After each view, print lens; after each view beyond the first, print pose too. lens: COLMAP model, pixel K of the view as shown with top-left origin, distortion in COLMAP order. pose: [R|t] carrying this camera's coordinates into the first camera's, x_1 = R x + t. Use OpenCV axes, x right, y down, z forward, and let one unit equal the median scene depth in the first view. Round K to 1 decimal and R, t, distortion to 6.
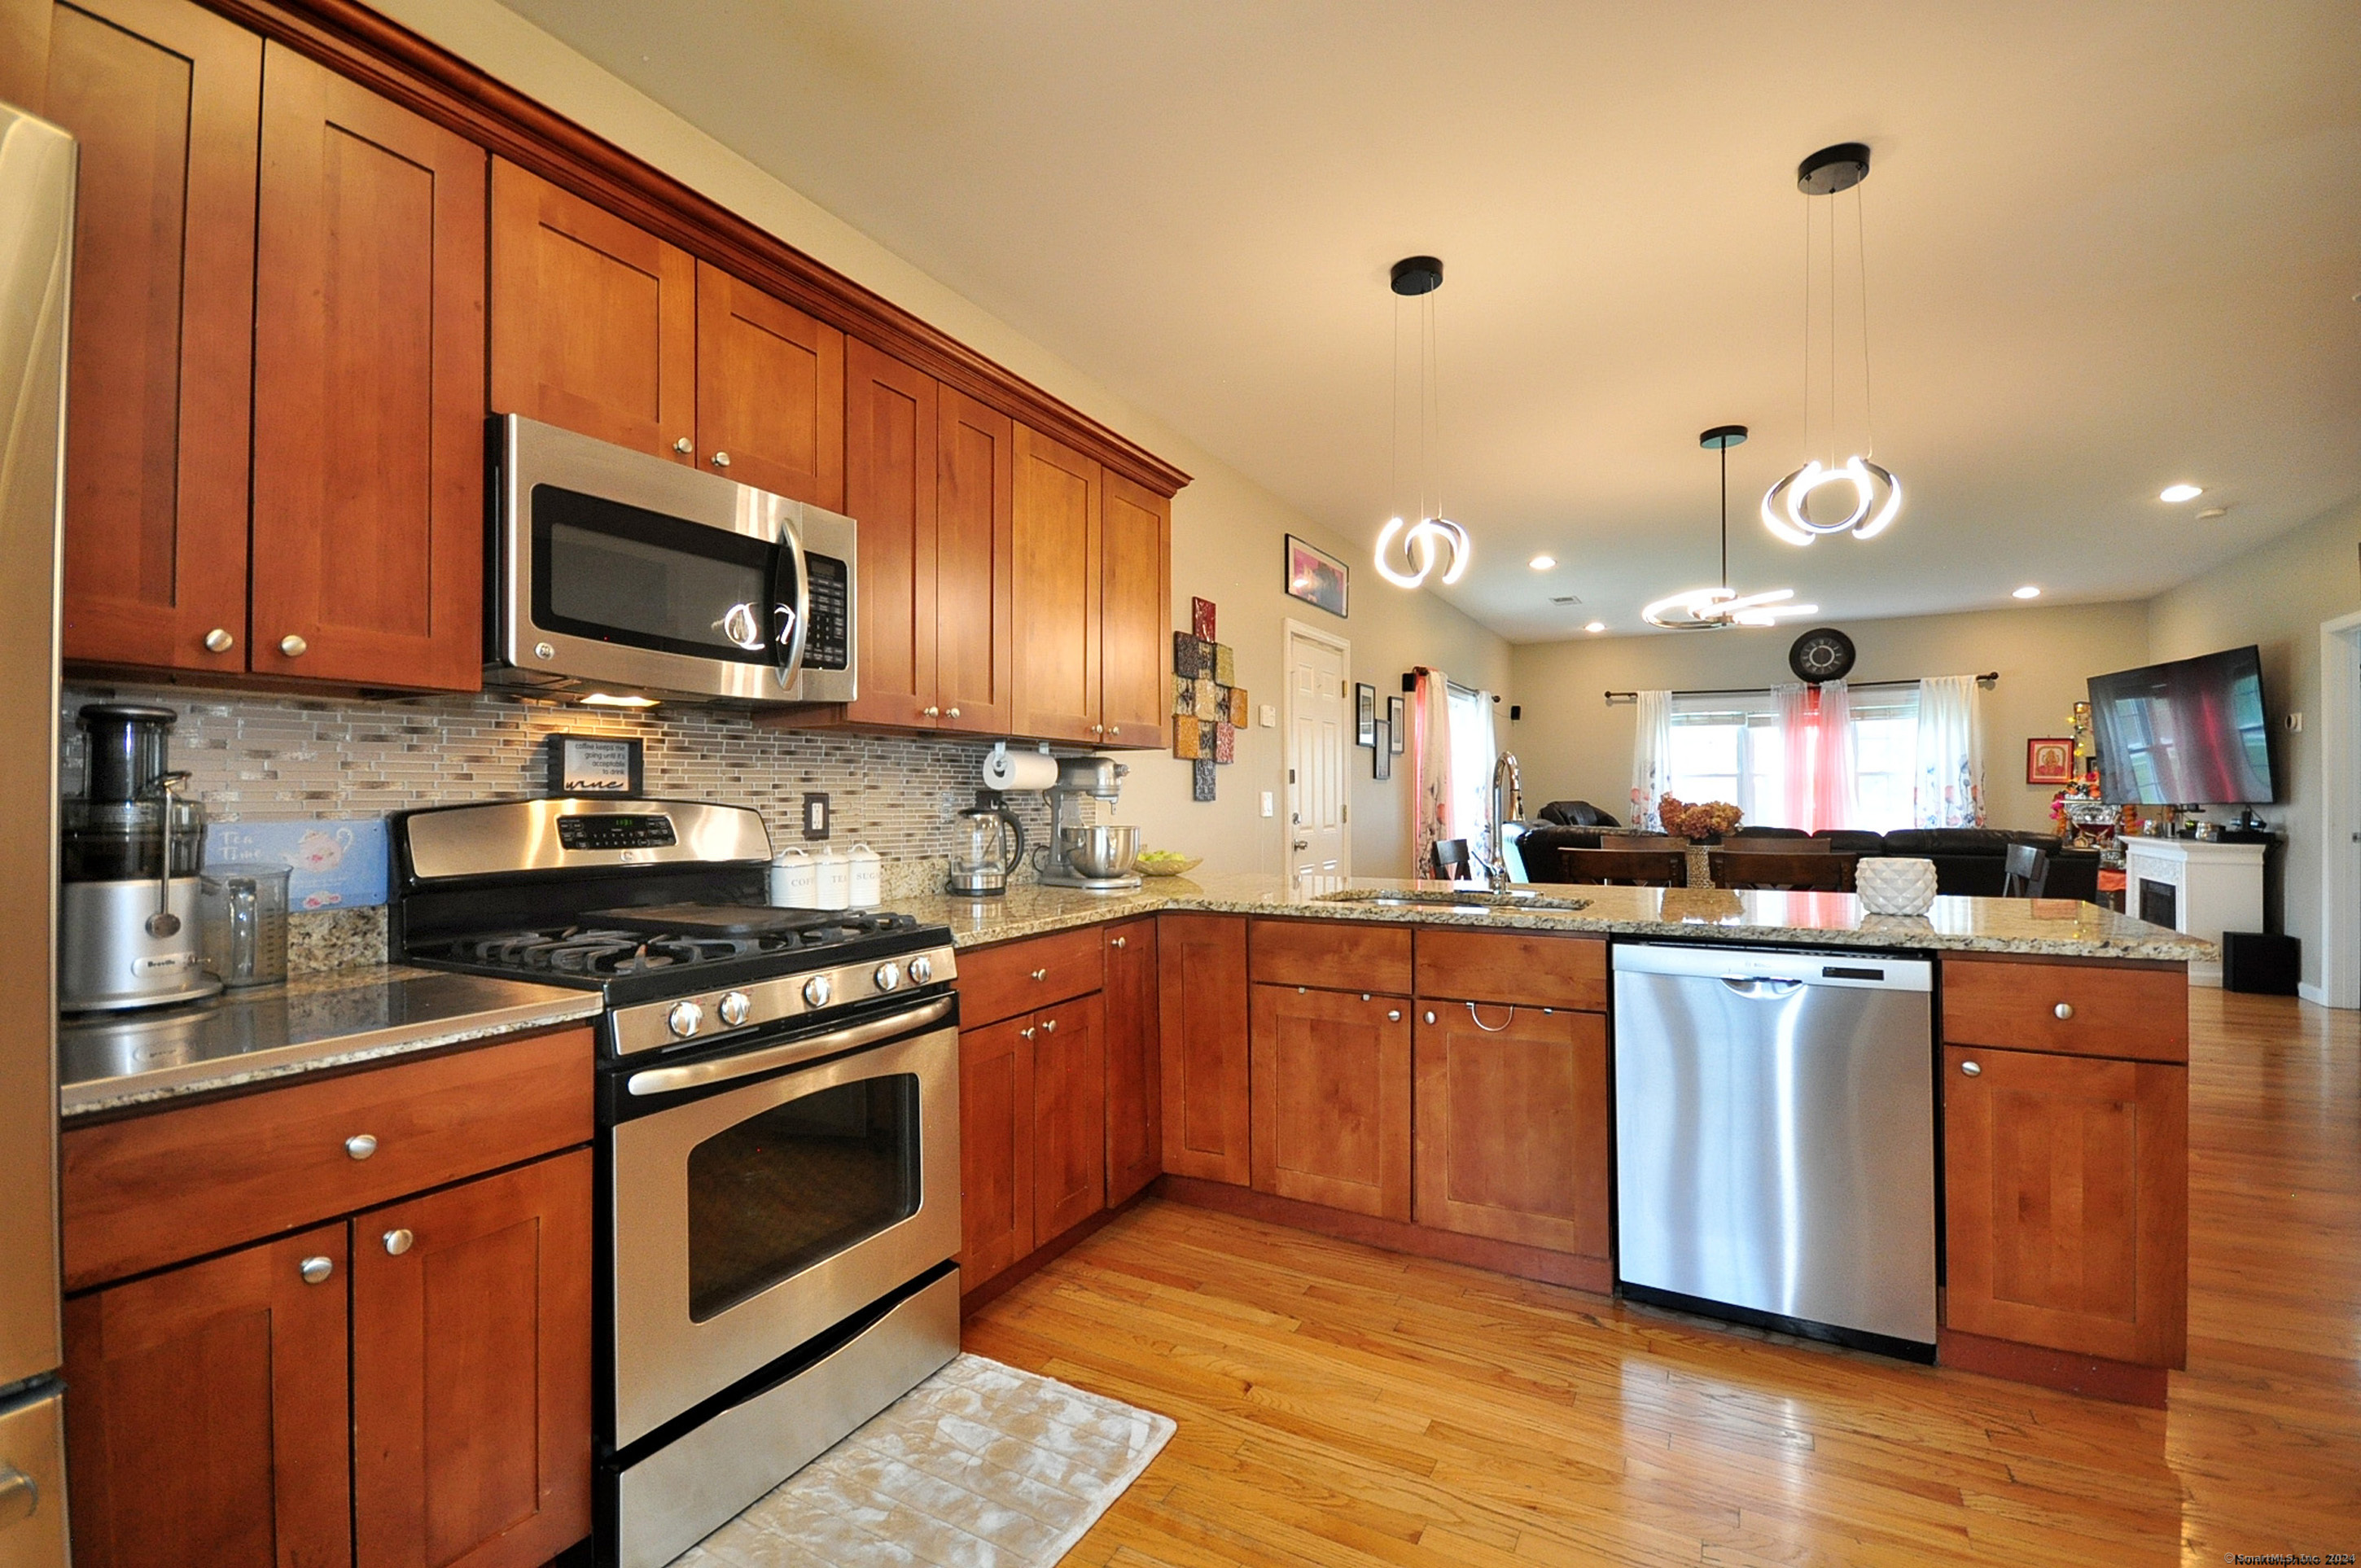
lens RADIAL K [[1034.1, 0, 1173.0], [0, 1034.1, 784.7], [0, 0, 1]] dist [0.002601, -0.005931]
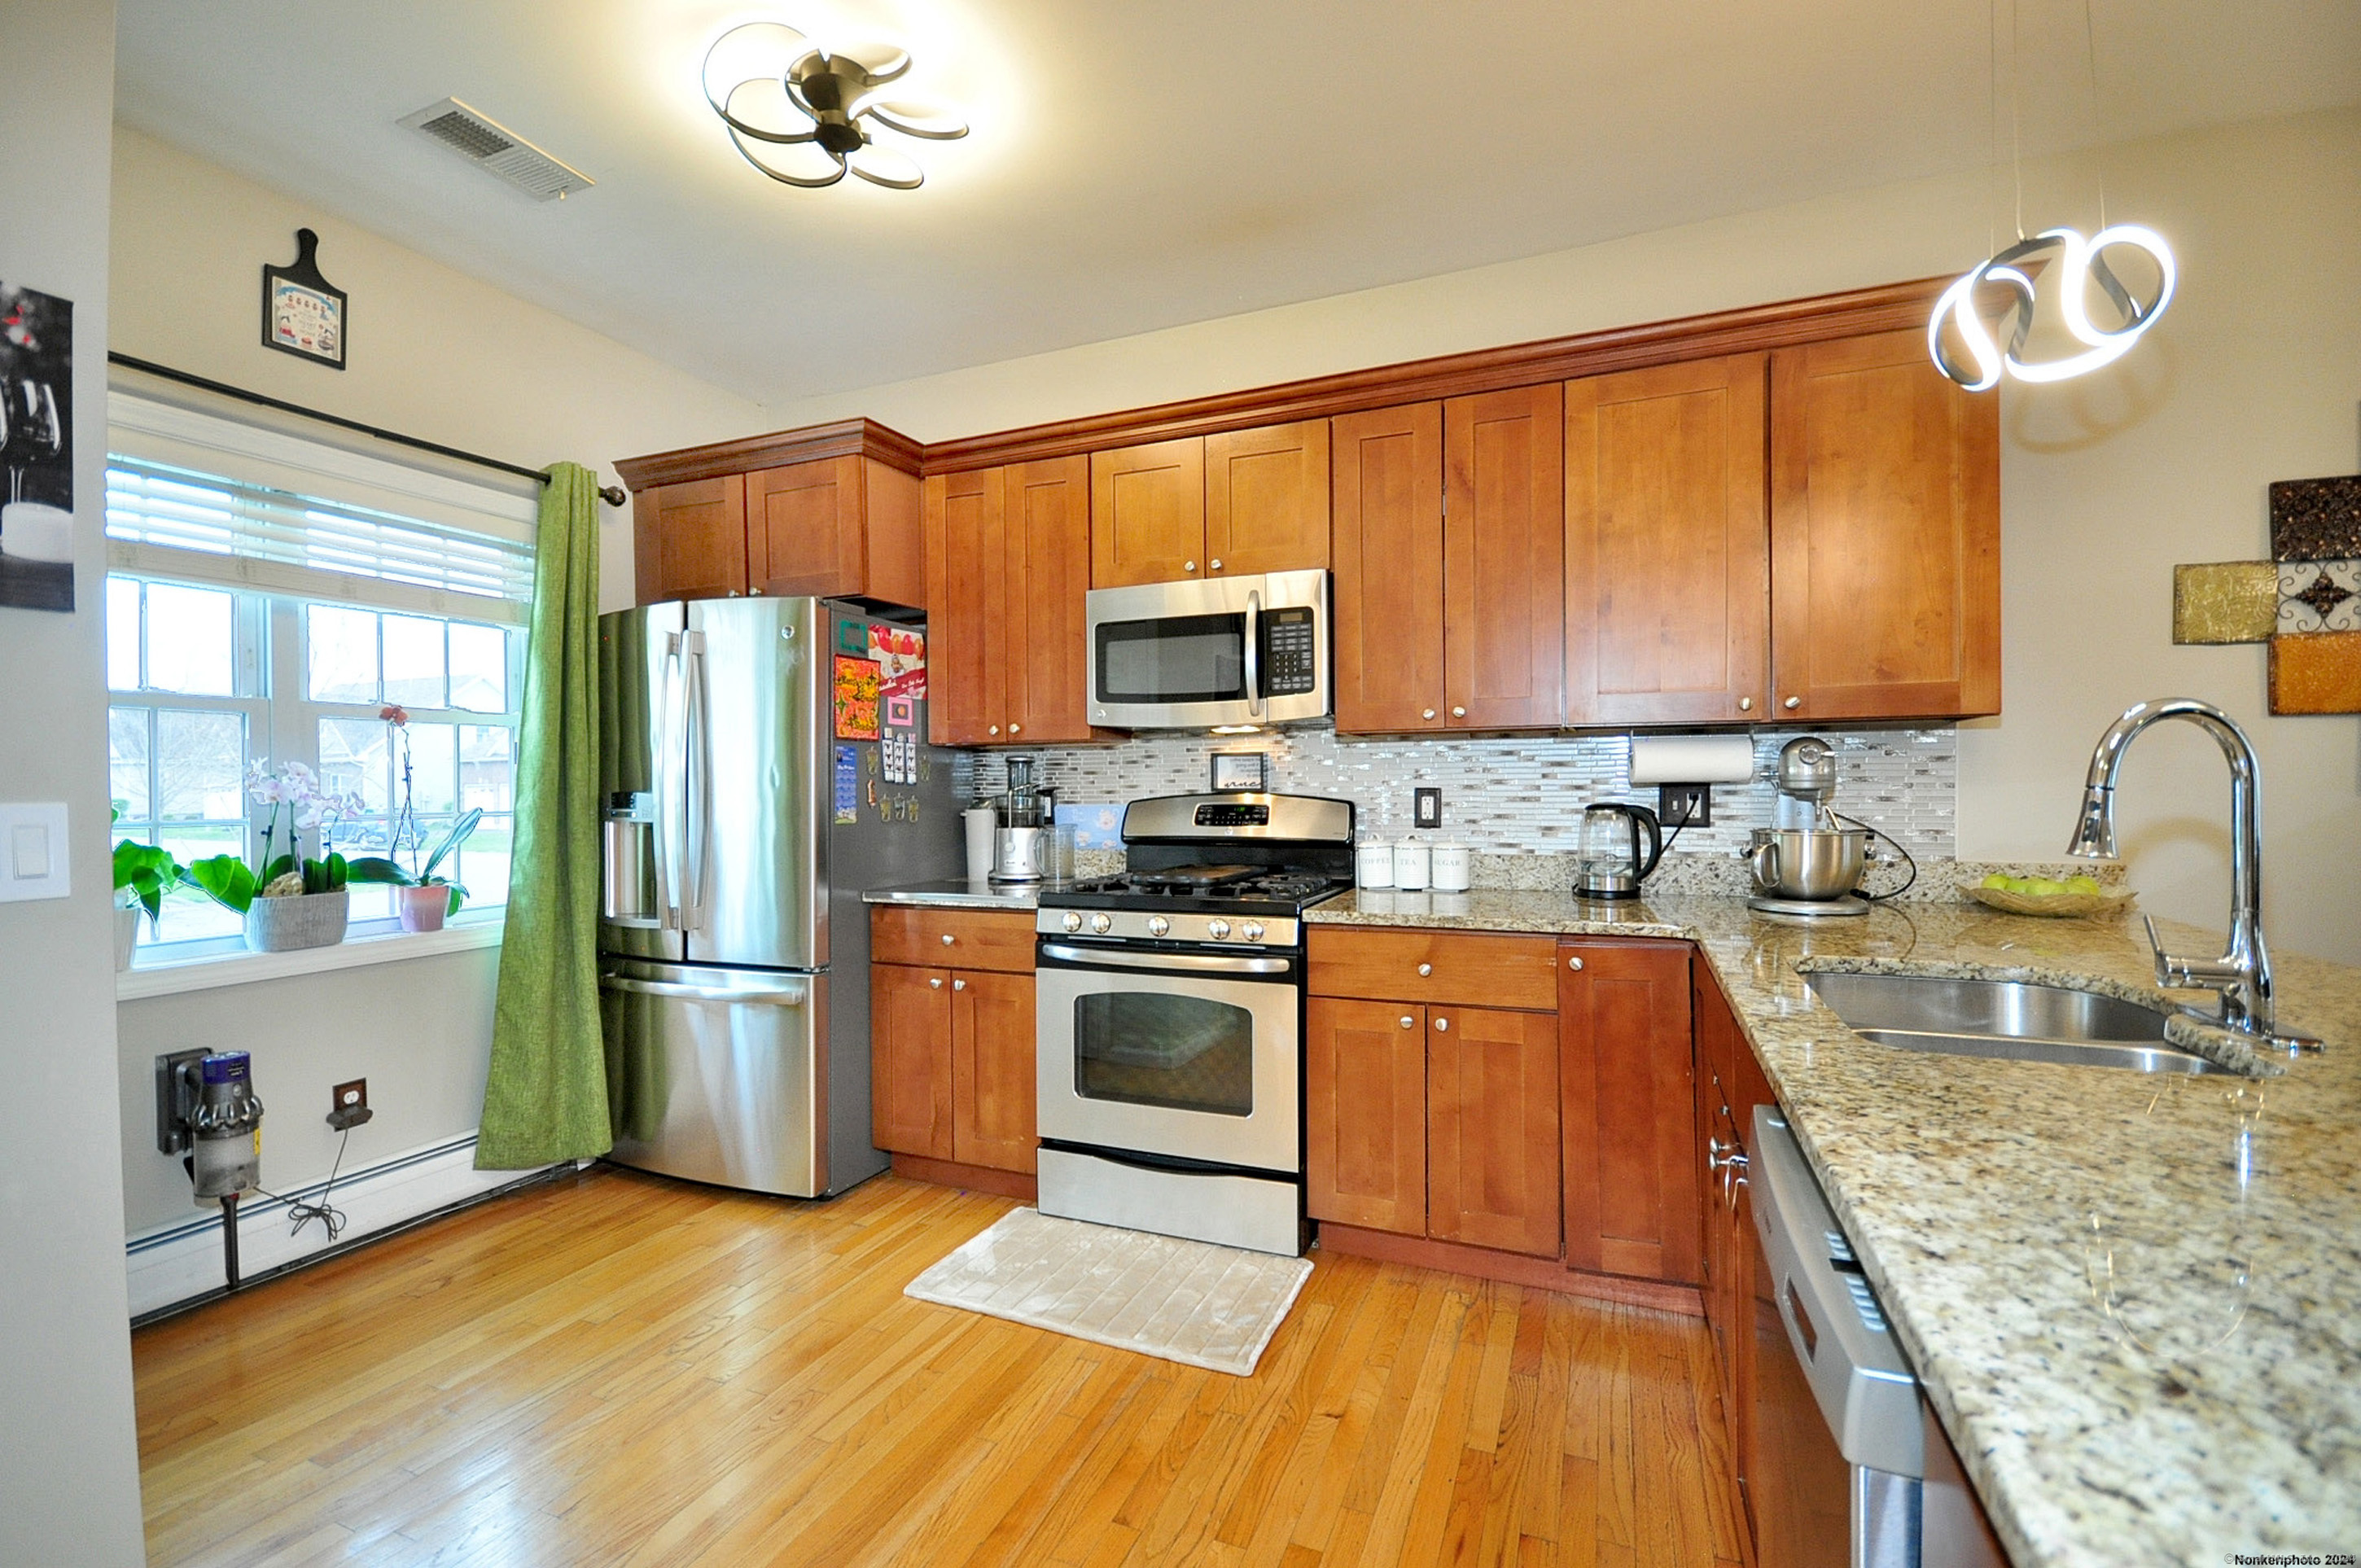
lens RADIAL K [[1034.1, 0, 1176.6], [0, 1034.1, 784.0], [0, 0, 1]] dist [0.002601, -0.005931]
pose [[0.106152, 0.000422, -0.994350, 1.025773], [0.021191, 0.999772, 0.002686, -0.007143], [0.994124, -0.021356, 0.106118, 0.781065]]
